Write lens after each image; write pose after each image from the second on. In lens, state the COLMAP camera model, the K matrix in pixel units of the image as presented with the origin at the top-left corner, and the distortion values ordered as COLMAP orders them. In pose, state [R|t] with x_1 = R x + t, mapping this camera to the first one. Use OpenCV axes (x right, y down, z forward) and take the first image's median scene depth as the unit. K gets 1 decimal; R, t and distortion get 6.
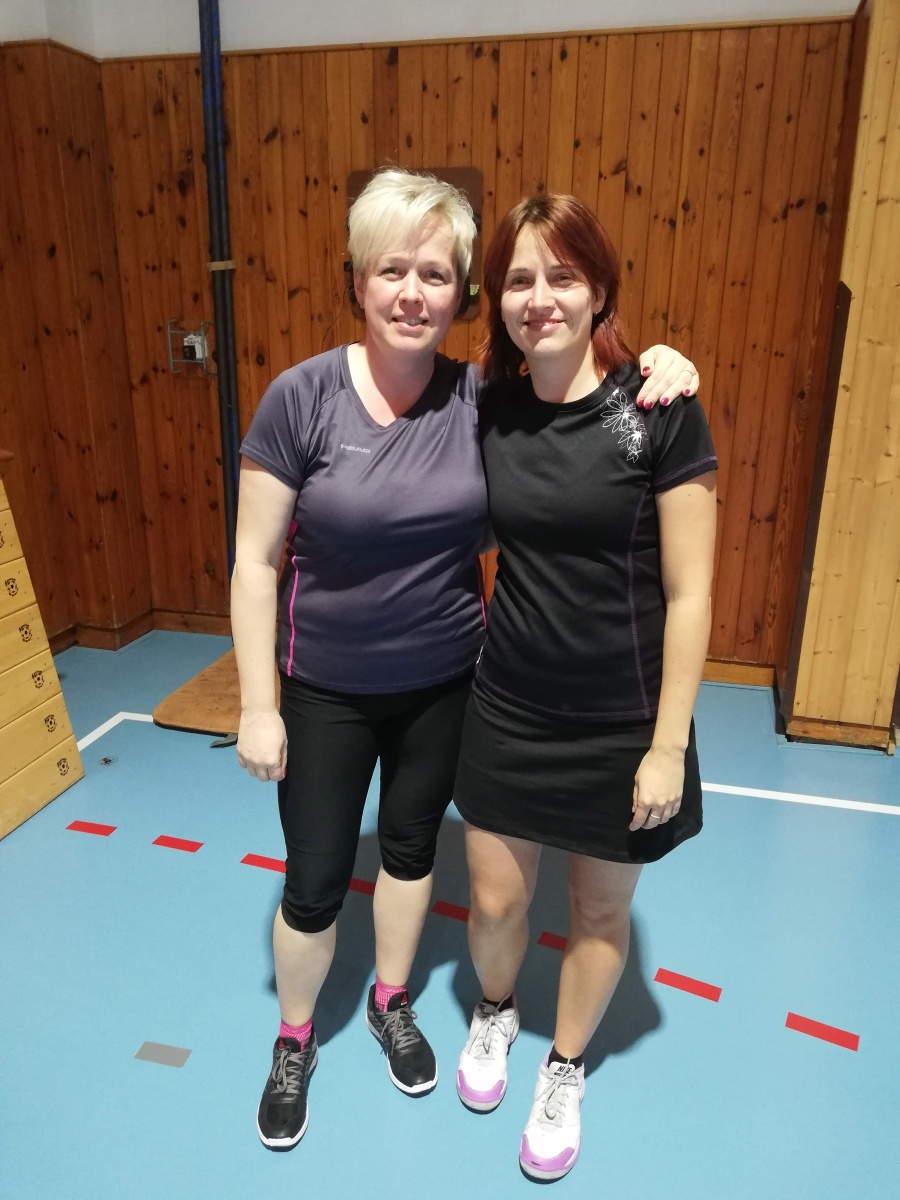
lens RADIAL K [[933.2, 0, 448.7], [0, 933.2, 605.5], [0, 0, 1]] dist [0.041423, -0.057419]
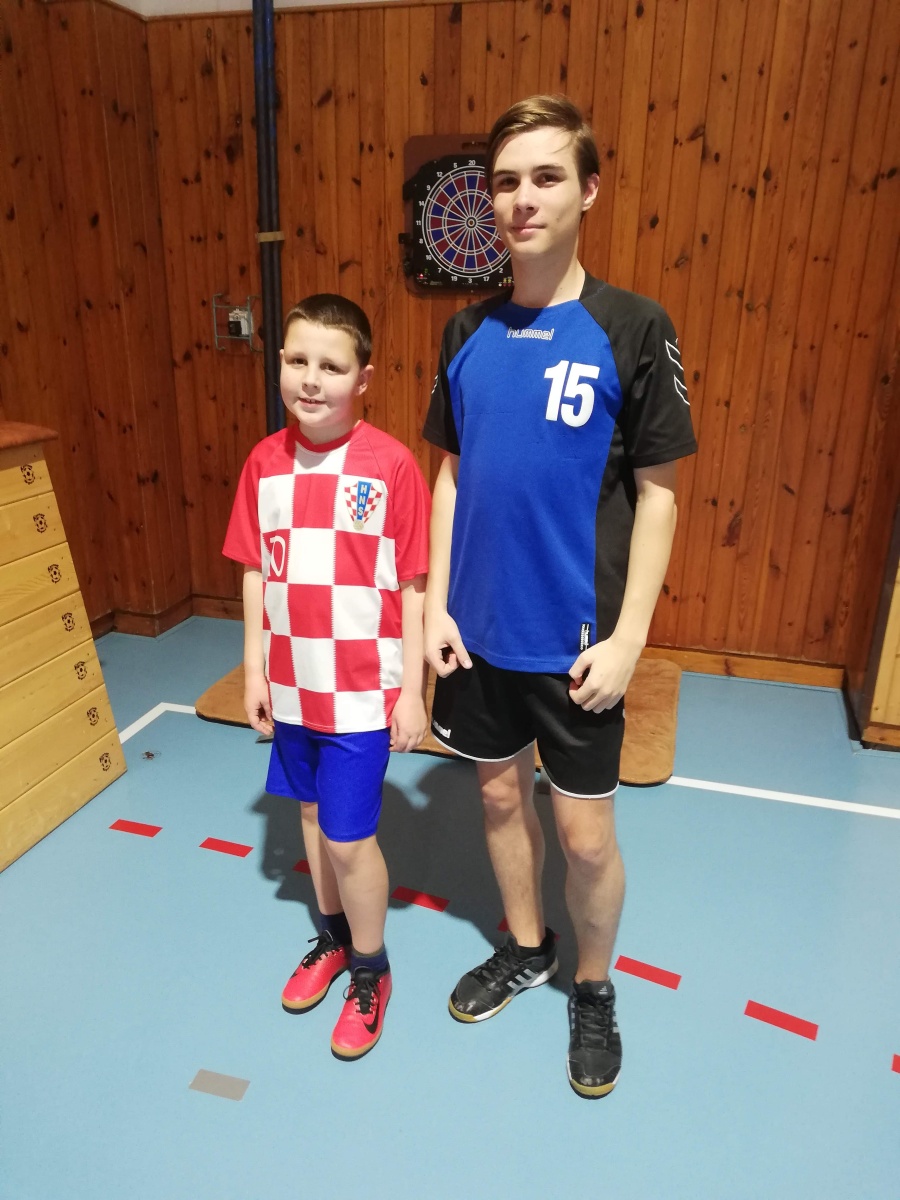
lens RADIAL K [[933.2, 0, 449.9], [0, 933.2, 608.3], [0, 0, 1]] dist [0.041423, -0.057419]
pose [[0.999588, 0.016325, -0.023591, -0.032490], [-0.015799, 0.999626, 0.022314, -0.009538], [0.023946, -0.021933, 0.999473, 0.045213]]
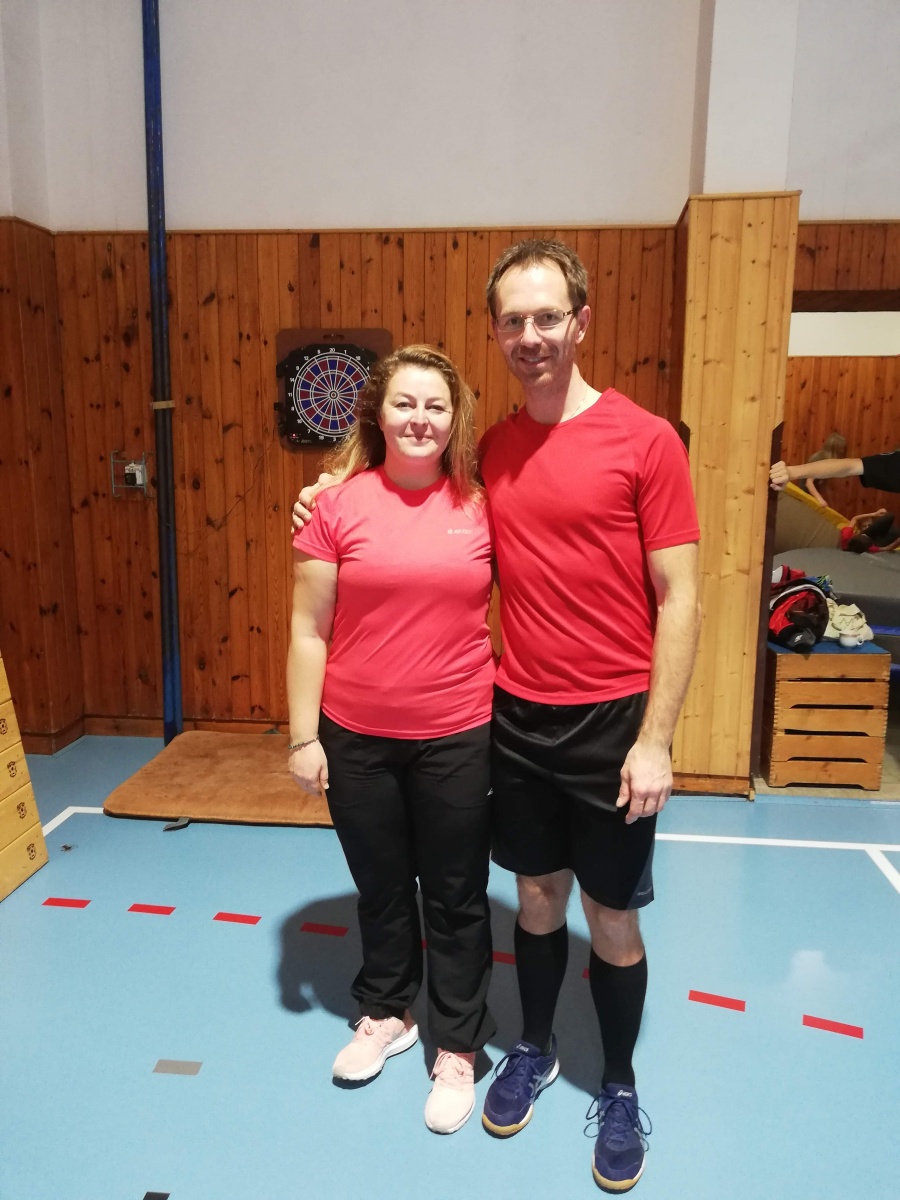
lens RADIAL K [[933.2, 0, 457.6], [0, 933.2, 596.6], [0, 0, 1]] dist [0.041423, -0.057419]
pose [[0.988833, -0.025491, 0.146831, -0.064860], [0.045616, 0.989743, -0.135378, 0.042167], [-0.141874, 0.140564, 0.979854, -0.144394]]
